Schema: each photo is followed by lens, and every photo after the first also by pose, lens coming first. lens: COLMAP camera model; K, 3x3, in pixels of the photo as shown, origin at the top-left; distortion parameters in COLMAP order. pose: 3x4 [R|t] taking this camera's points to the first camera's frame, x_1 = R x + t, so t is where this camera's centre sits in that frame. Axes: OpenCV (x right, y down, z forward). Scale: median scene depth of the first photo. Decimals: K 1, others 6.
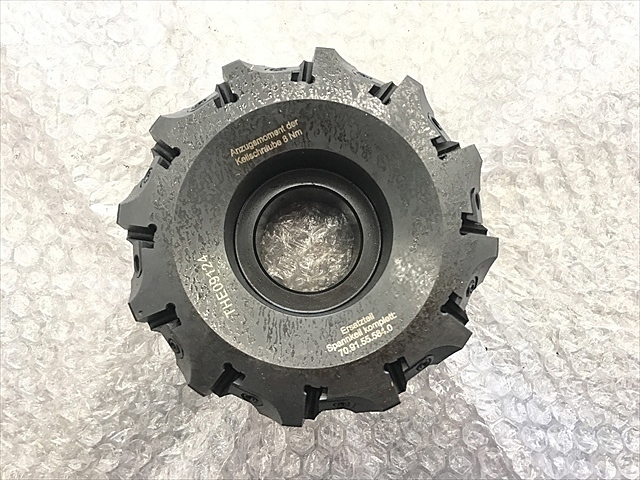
lens RADIAL K [[524.4, 0, 319.9], [0, 524.4, 235.8], [0, 0, 1]] dist [0.051819, -0.029098]
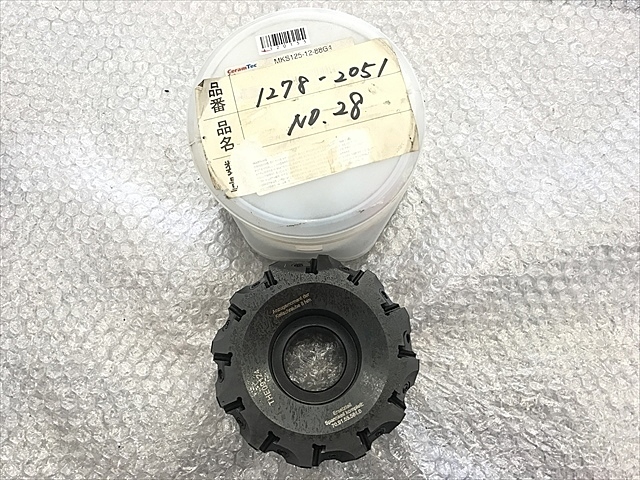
lens RADIAL K [[524.4, 0, 320.7], [0, 524.4, 240.7], [0, 0, 1]] dist [0.051819, -0.029098]
pose [[0.999936, -0.003511, -0.010721, 0.018658], [0.001554, 0.984144, -0.177366, -0.075580], [0.011174, 0.177338, 0.984087, -0.836202]]
